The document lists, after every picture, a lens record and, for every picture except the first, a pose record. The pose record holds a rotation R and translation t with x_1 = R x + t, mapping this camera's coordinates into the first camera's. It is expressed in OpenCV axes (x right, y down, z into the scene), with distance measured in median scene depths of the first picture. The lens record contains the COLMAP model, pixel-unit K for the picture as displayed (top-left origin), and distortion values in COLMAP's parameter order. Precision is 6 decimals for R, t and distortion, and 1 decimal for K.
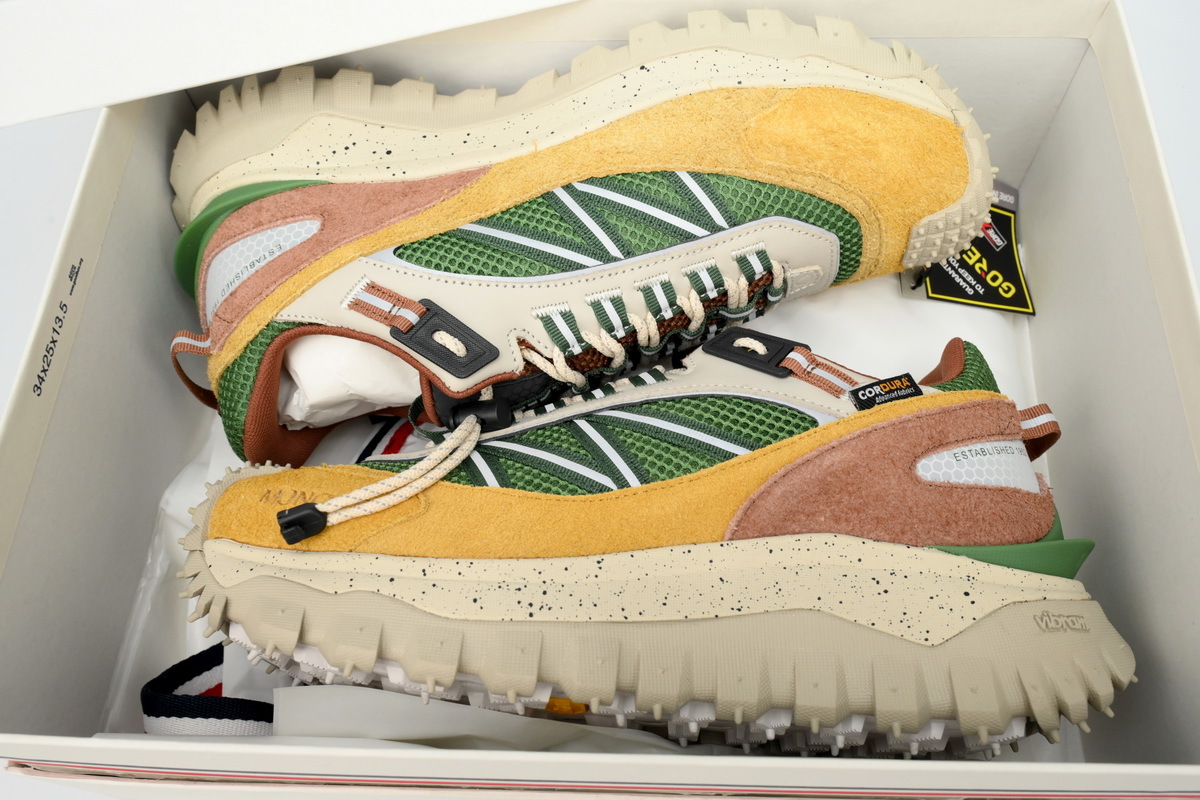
lens RADIAL K [[975.7, 0, 598.0], [0, 975.7, 428.8], [0, 0, 1]] dist [0.014744, -0.000088]
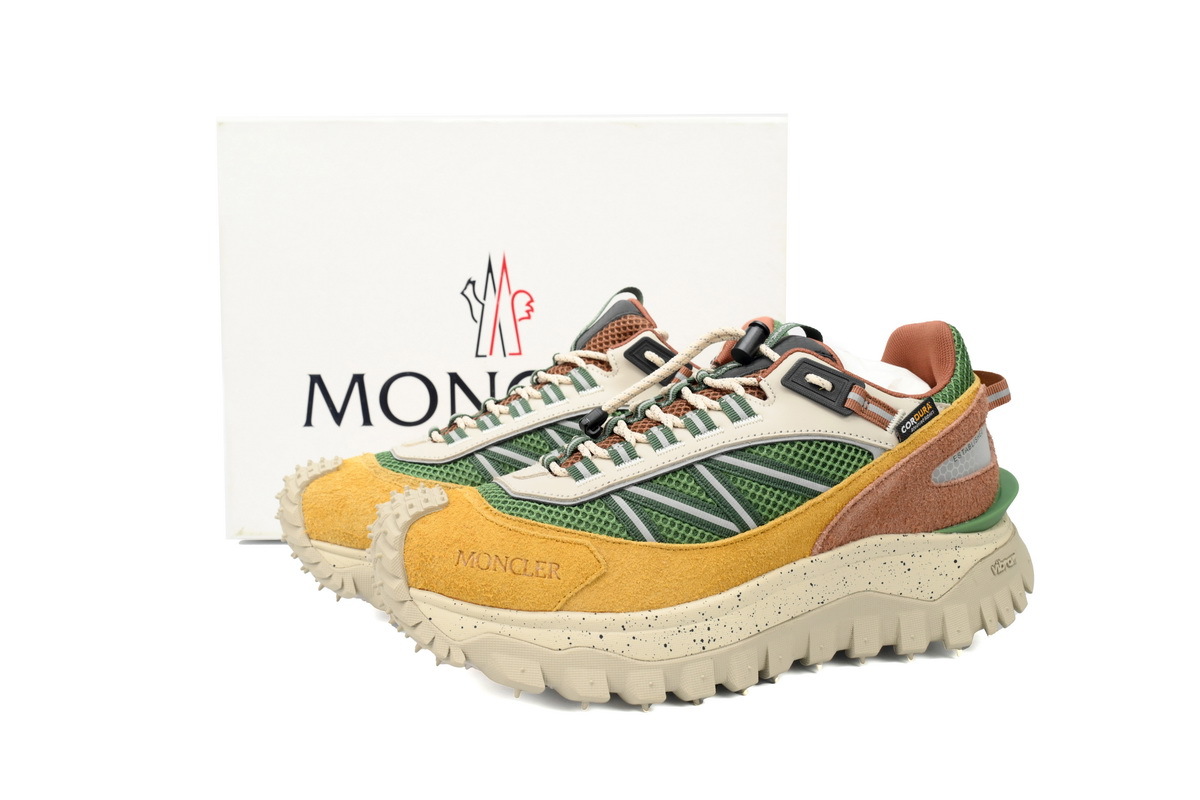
lens RADIAL K [[975.7, 0, 598.0], [0, 975.7, 428.8], [0, 0, 1]] dist [0.014744, -0.000088]
pose [[0.957983, -0.129999, 0.255675, -0.487351], [-0.018930, 0.860793, 0.508602, -0.730664], [-0.286201, -0.492072, 0.822164, 0.022245]]
